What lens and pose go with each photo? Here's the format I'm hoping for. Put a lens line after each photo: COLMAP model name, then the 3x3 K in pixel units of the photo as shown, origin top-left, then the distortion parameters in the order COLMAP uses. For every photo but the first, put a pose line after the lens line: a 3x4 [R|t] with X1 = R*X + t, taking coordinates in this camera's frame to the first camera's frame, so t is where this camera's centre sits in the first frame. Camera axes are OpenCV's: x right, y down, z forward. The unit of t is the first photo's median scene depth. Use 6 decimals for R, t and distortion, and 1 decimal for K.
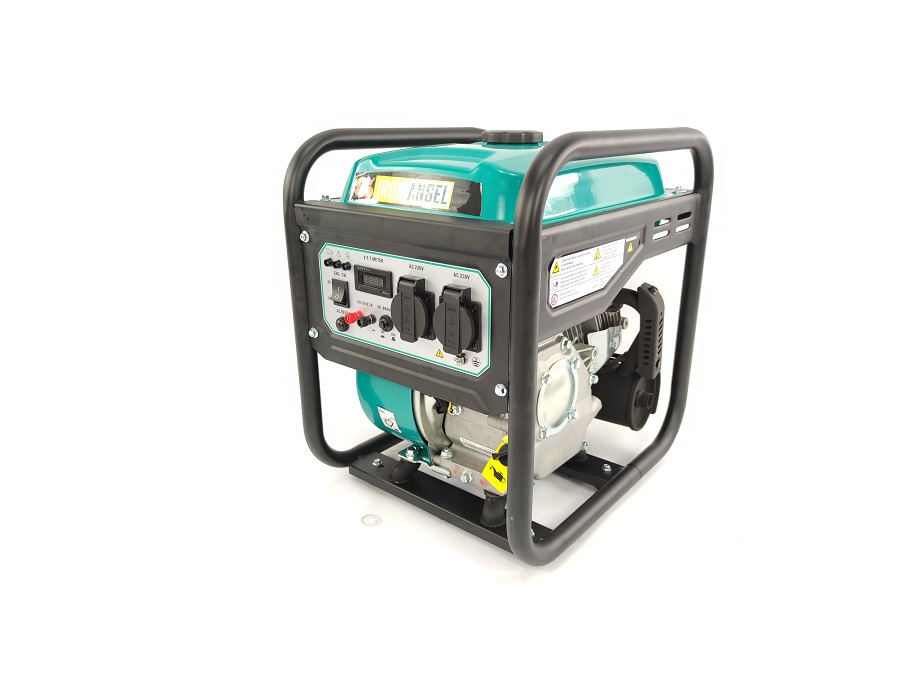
lens RADIAL K [[659.0, 0, 452.0], [0, 659.0, 343.1], [0, 0, 1]] dist [0.003906, -0.000734]
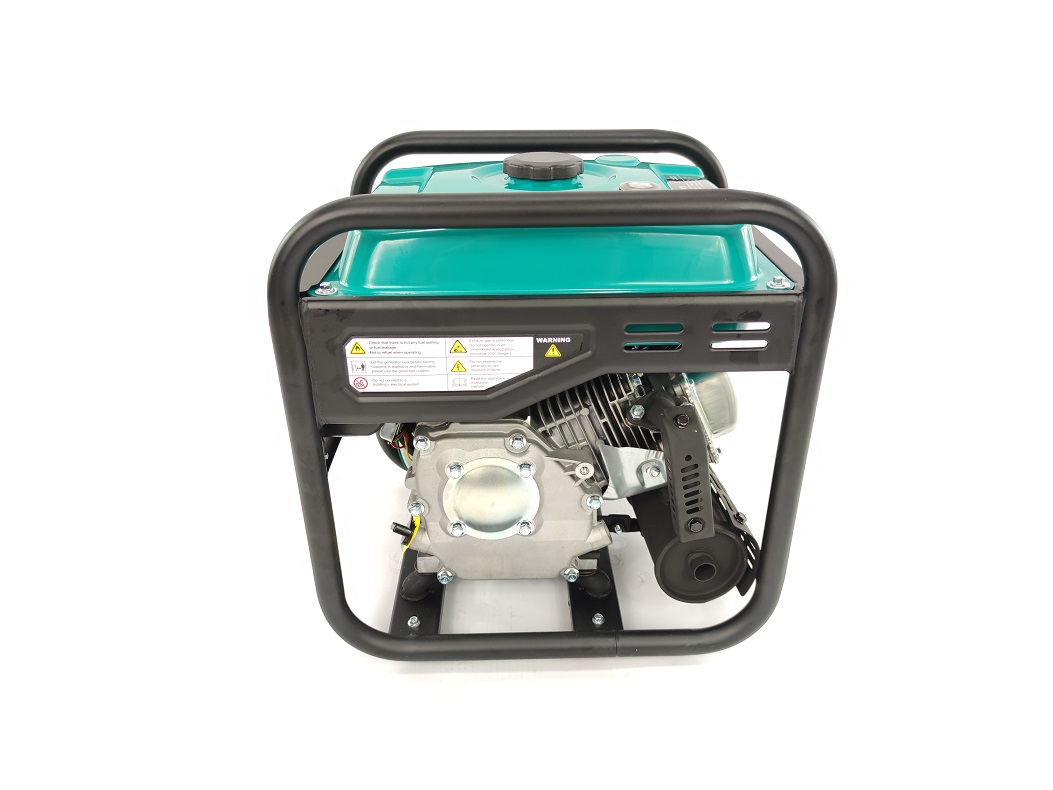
lens RADIAL K [[768.4, 0, 528.5], [0, 768.4, 395.9], [0, 0, 1]] dist [0.003906, -0.000734]
pose [[0.657164, 0.336024, -0.674702, 0.841153], [-0.243074, 0.941785, 0.232284, -0.288323], [0.713478, 0.011353, 0.700586, 0.386284]]
